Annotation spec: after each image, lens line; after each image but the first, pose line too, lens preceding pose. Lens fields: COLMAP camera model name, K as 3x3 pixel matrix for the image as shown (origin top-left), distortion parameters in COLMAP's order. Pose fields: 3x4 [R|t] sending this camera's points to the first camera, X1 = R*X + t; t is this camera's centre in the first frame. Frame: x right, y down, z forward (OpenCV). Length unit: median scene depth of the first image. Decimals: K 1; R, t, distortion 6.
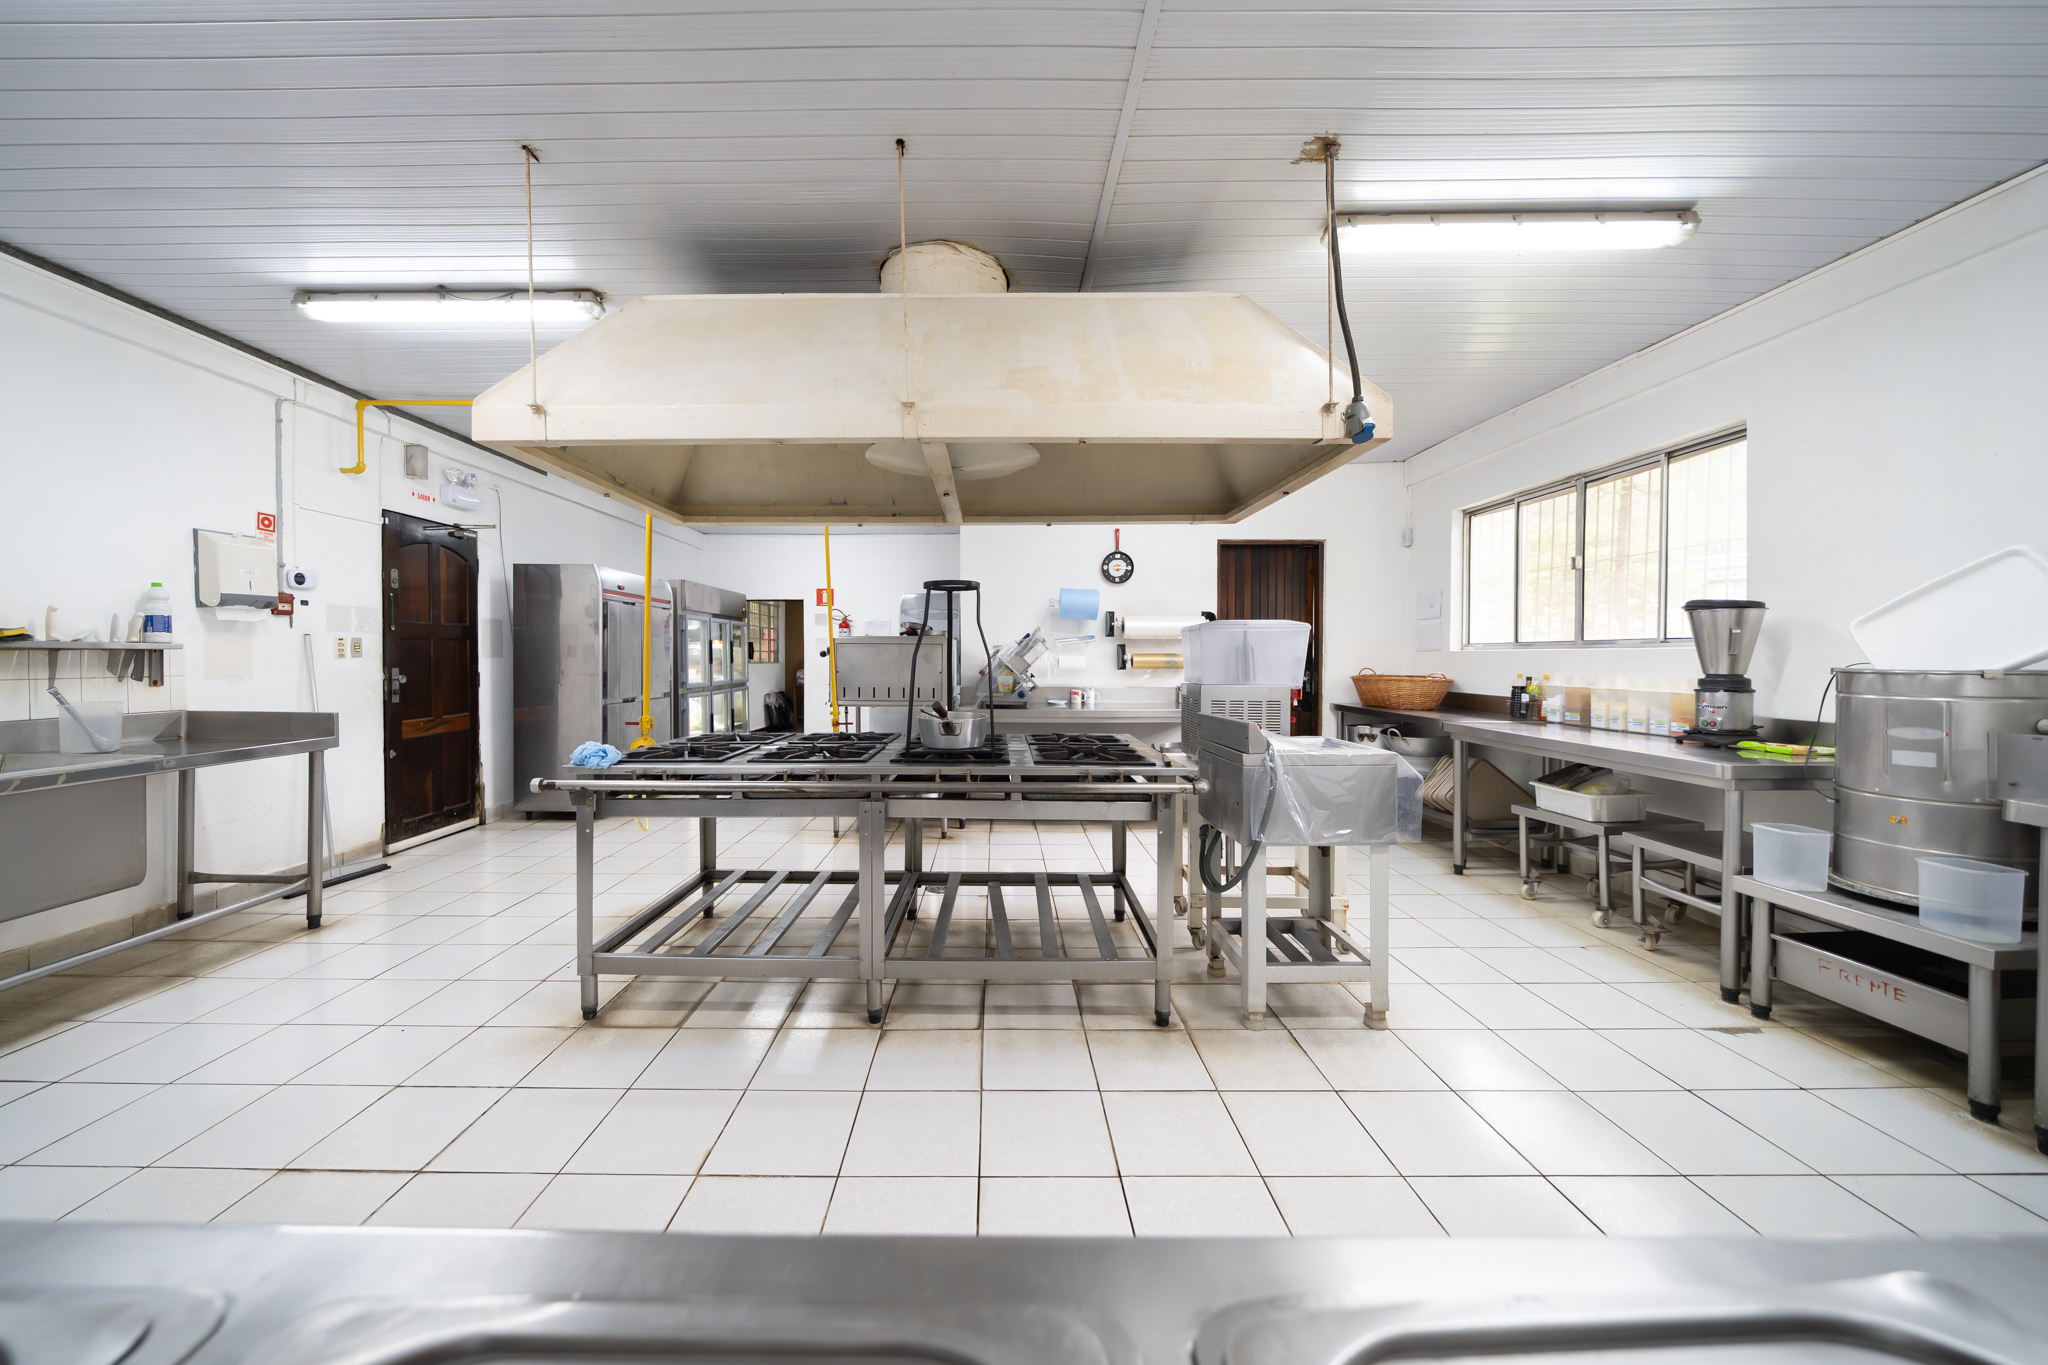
lens RADIAL K [[672.2, 0, 1025.5], [0, 672.2, 664.6], [0, 0, 1]] dist [-0.005061, -0.000087]
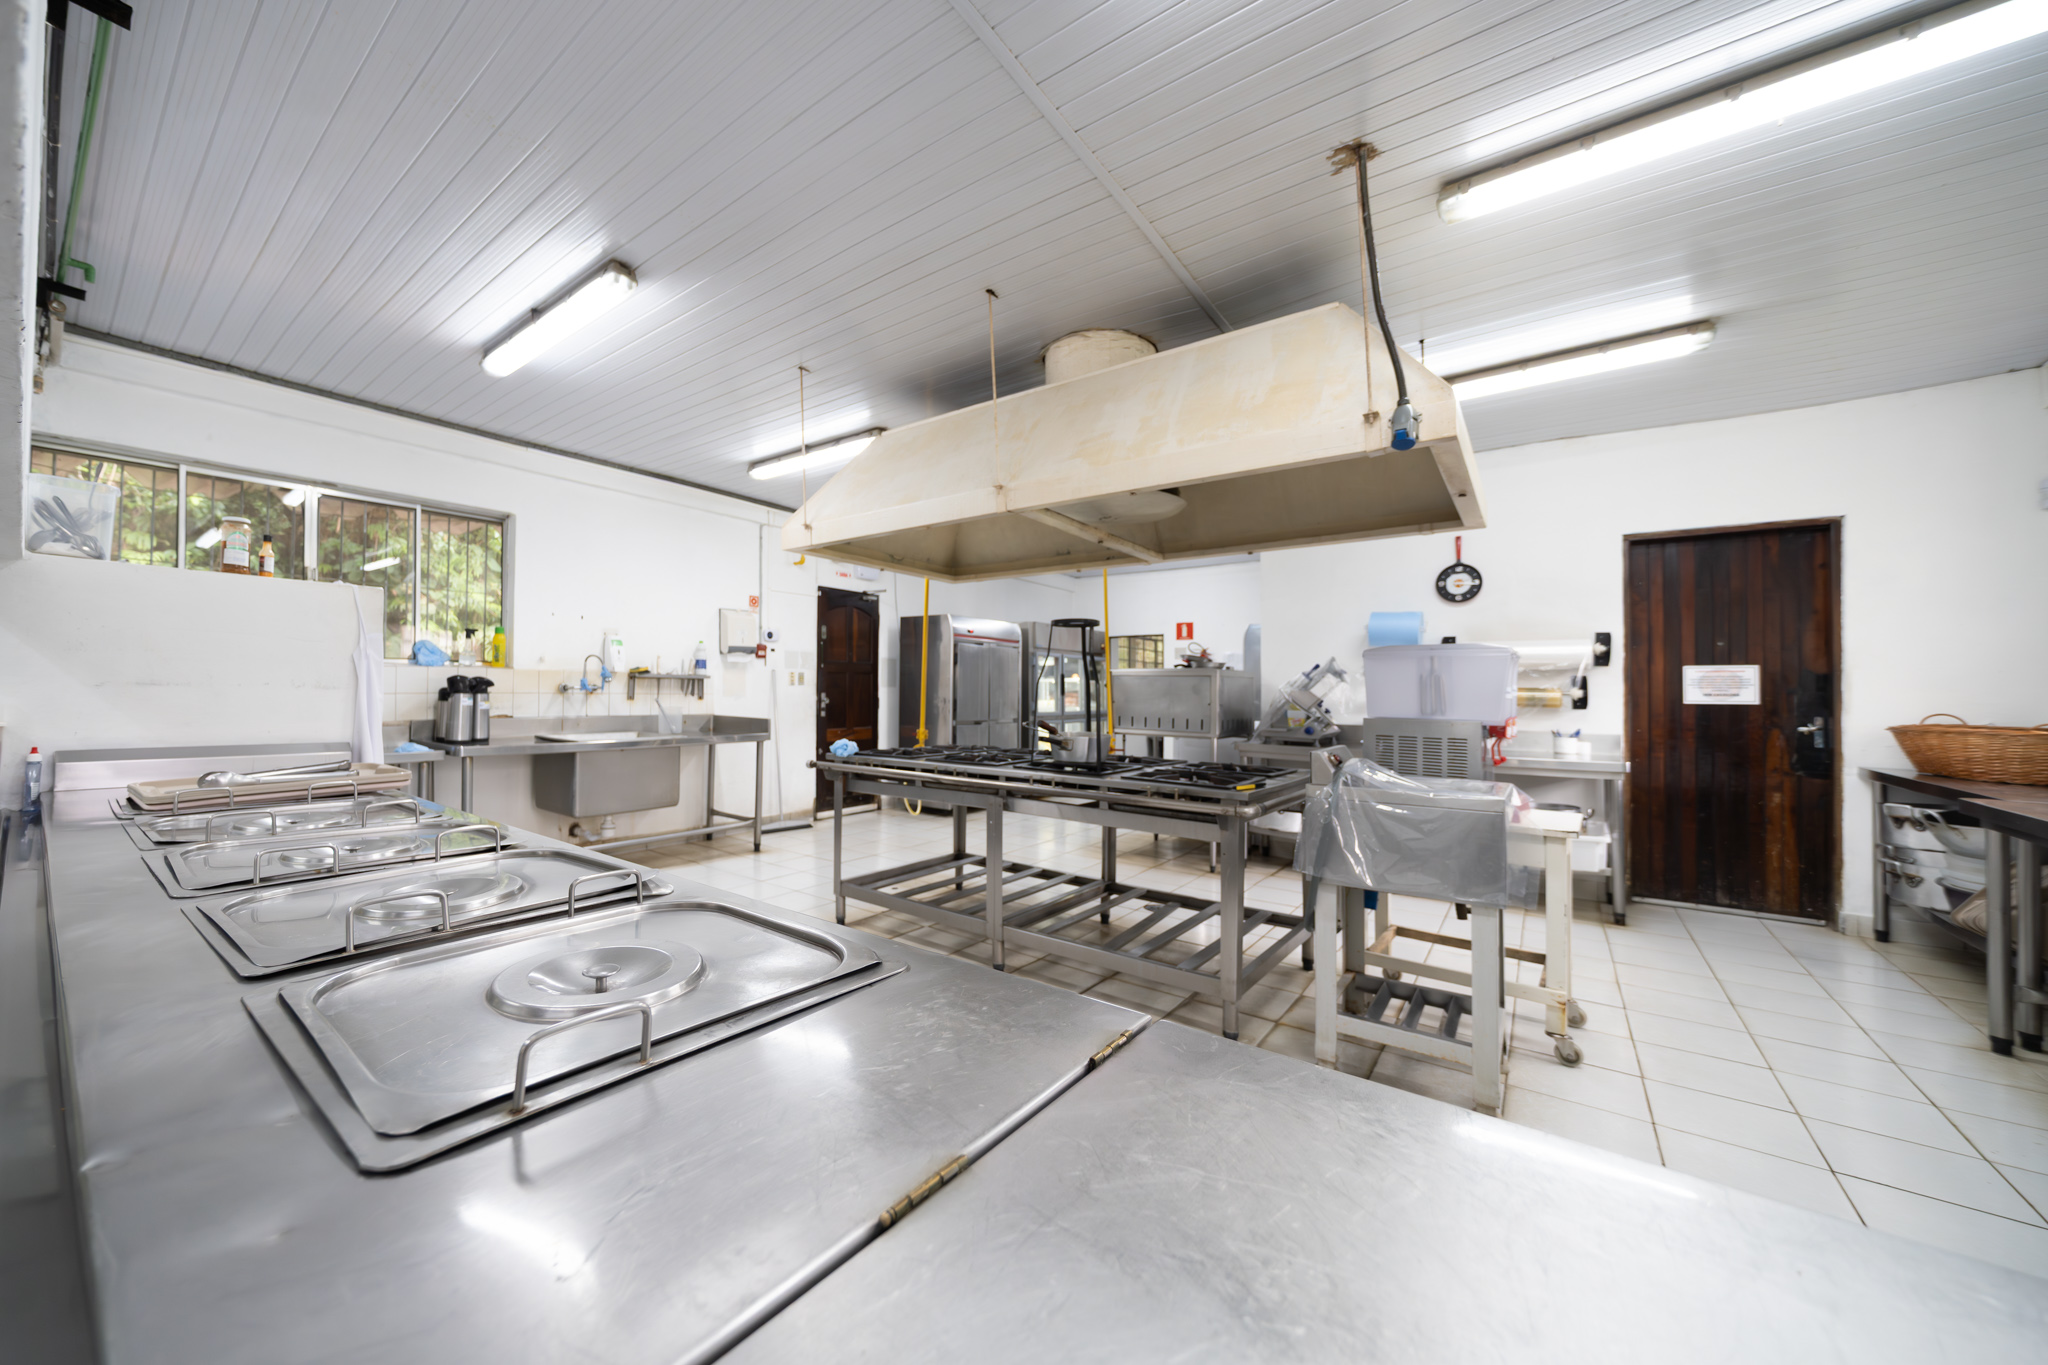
lens RADIAL K [[731.0, 0, 1018.8], [0, 731.0, 686.3], [0, 0, 1]] dist [0.000262, 0.000438]
pose [[0.813813, 0.004977, -0.581105, 0.436031], [-0.017900, 0.999704, -0.016506, 0.012651], [0.580851, 0.023834, 0.813661, -0.073516]]
